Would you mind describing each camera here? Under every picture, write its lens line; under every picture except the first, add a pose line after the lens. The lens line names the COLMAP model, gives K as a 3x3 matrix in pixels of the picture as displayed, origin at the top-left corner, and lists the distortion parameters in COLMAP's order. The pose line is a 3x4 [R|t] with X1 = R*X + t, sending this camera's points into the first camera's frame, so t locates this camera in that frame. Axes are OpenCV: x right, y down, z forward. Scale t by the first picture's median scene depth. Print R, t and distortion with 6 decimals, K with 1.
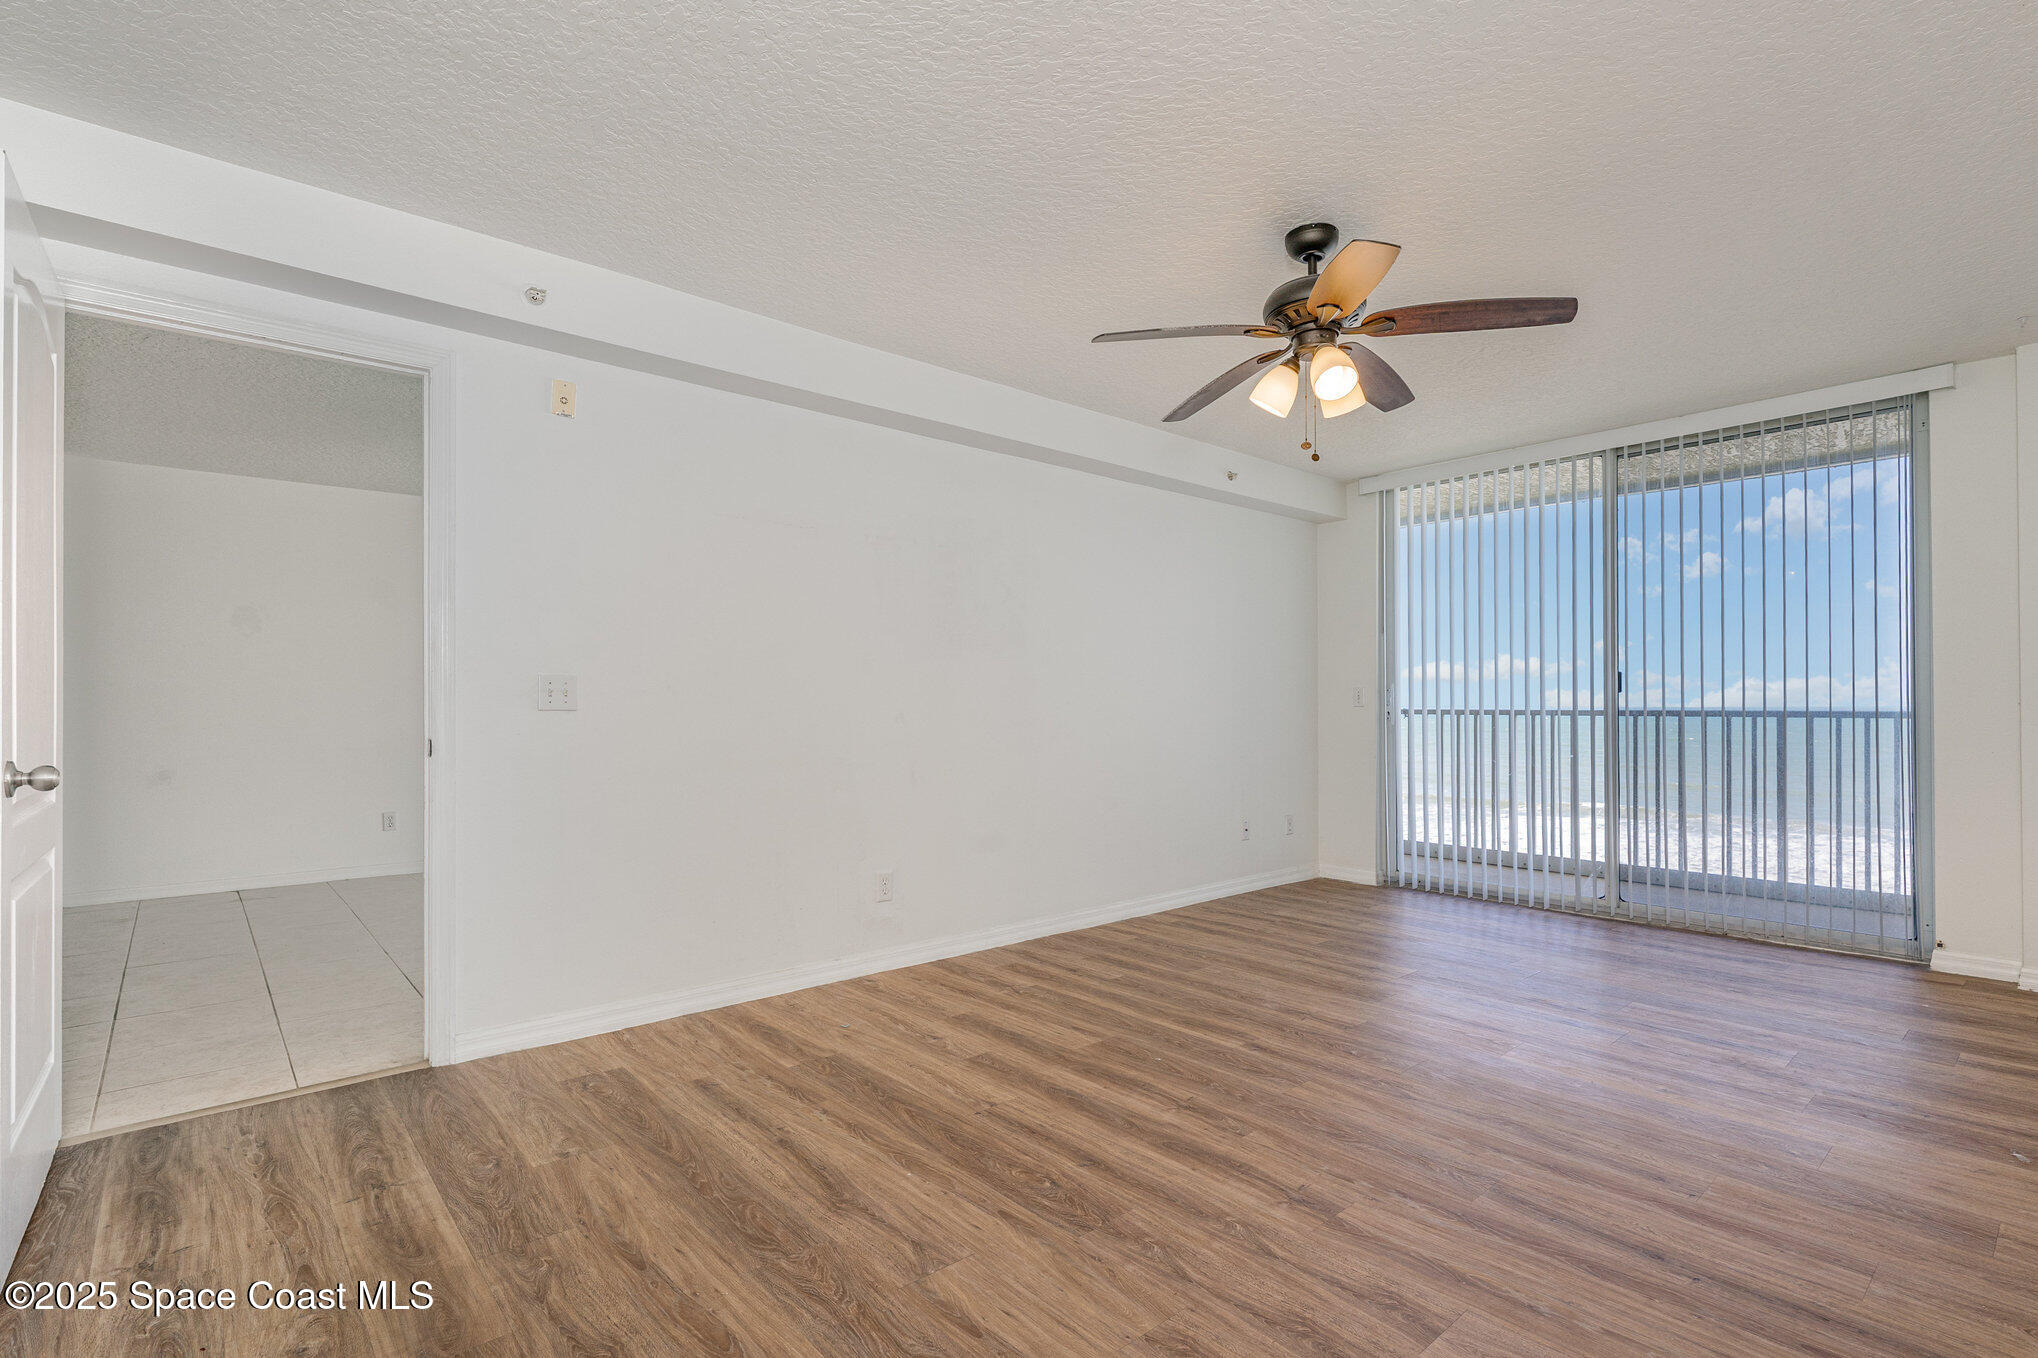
lens RADIAL K [[964.1, 0, 1014.6], [0, 964.1, 709.5], [0, 0, 1]] dist [-0.003791, -0.000115]
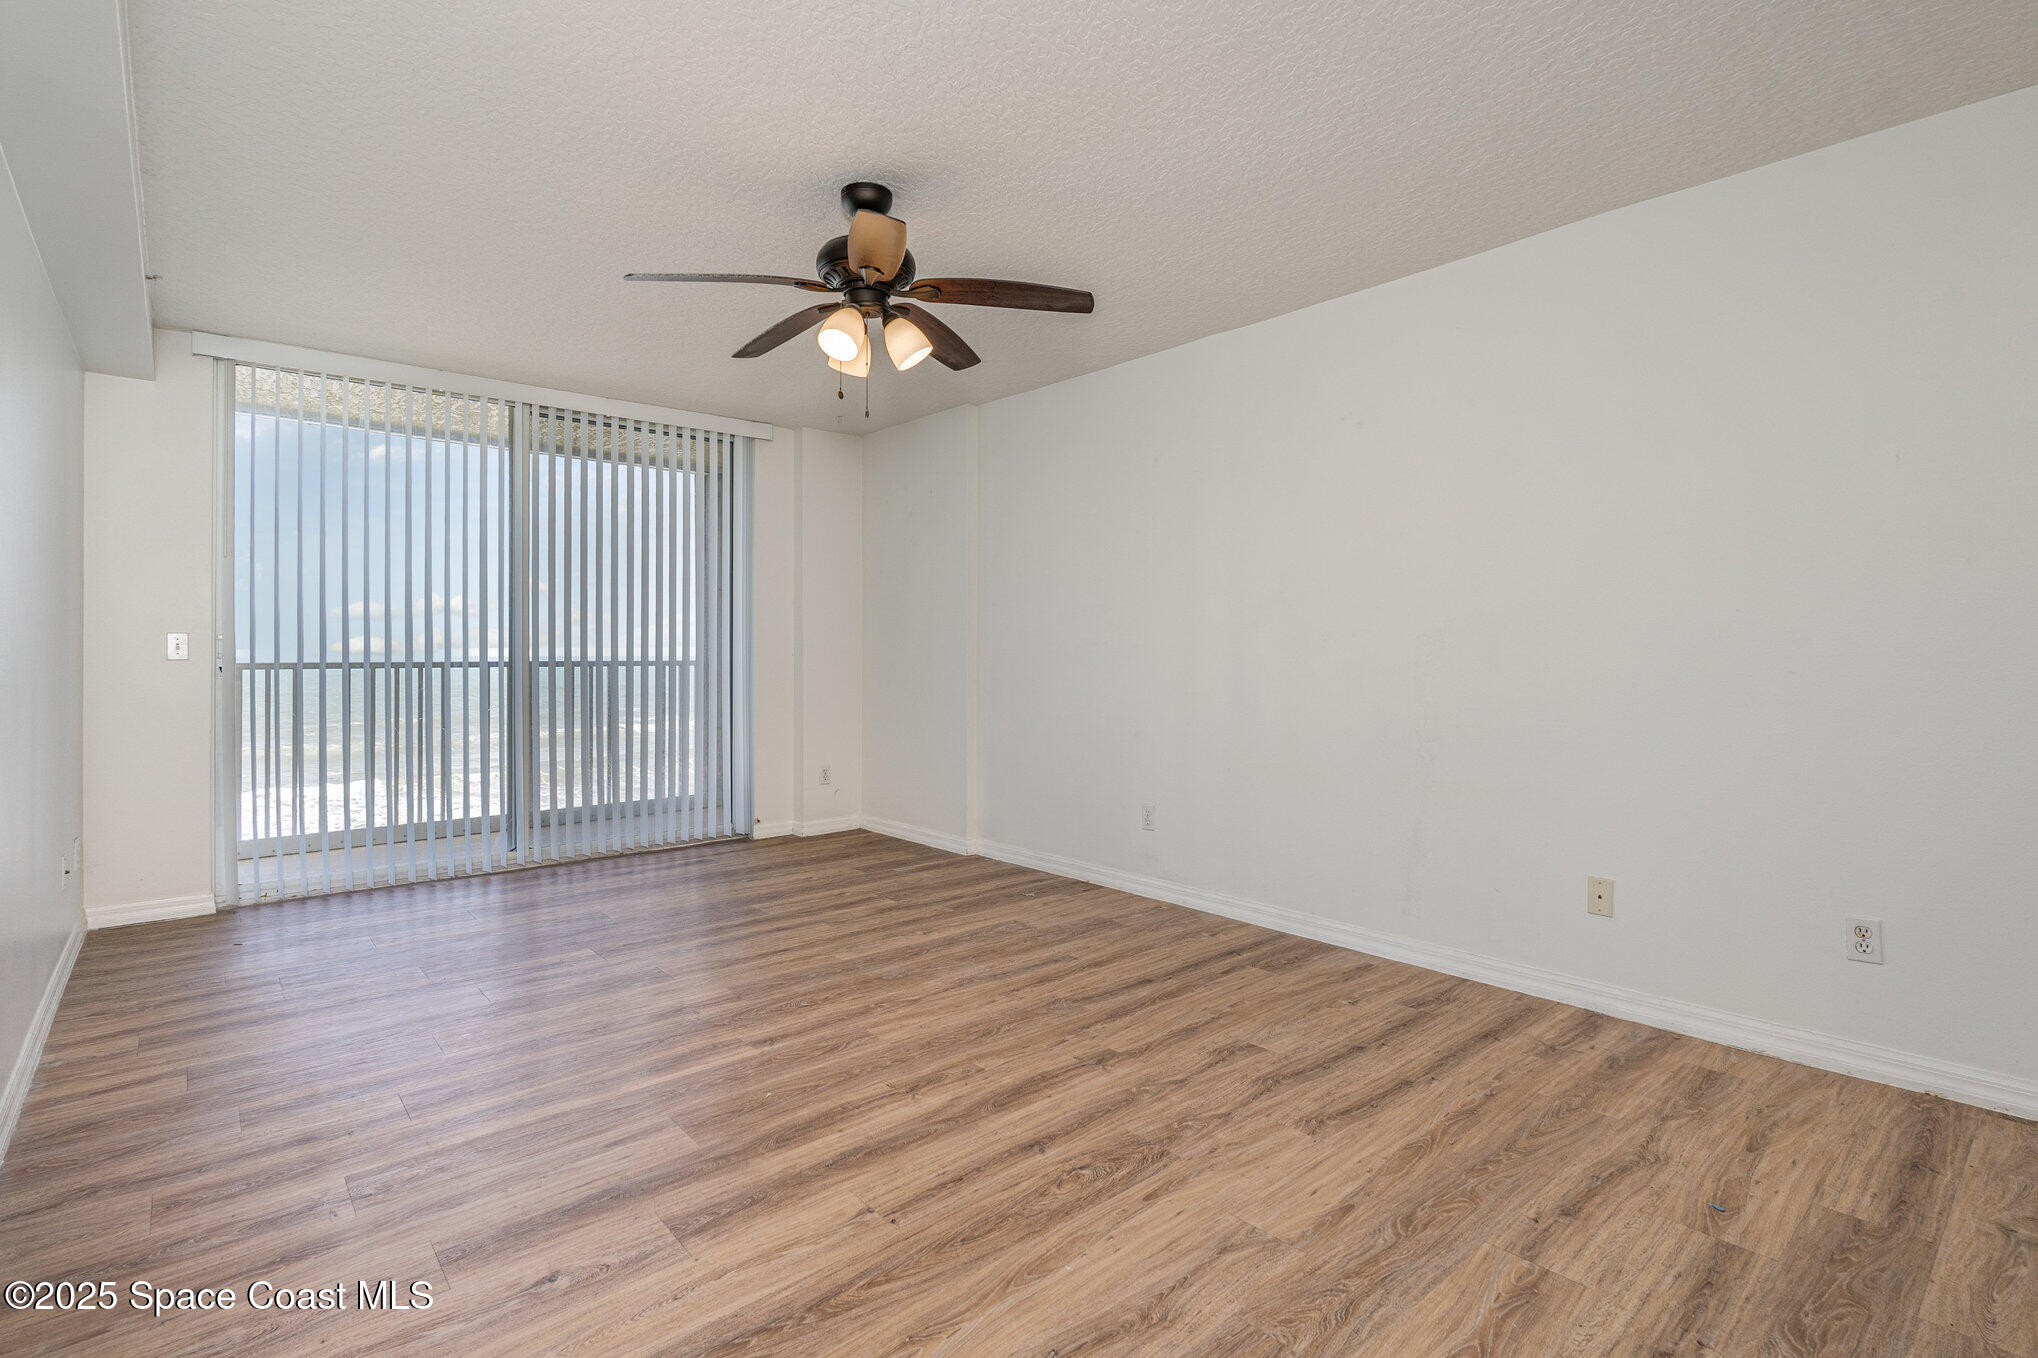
lens RADIAL K [[964.1, 0, 1053.1], [0, 964.1, 640.6], [0, 0, 1]] dist [-0.003791, -0.000115]
pose [[-0.021711, 0.014087, 0.999665, -0.704692], [0.006821, 0.999880, -0.013941, -0.005368], [-0.999741, 0.006516, -0.021805, 0.818554]]
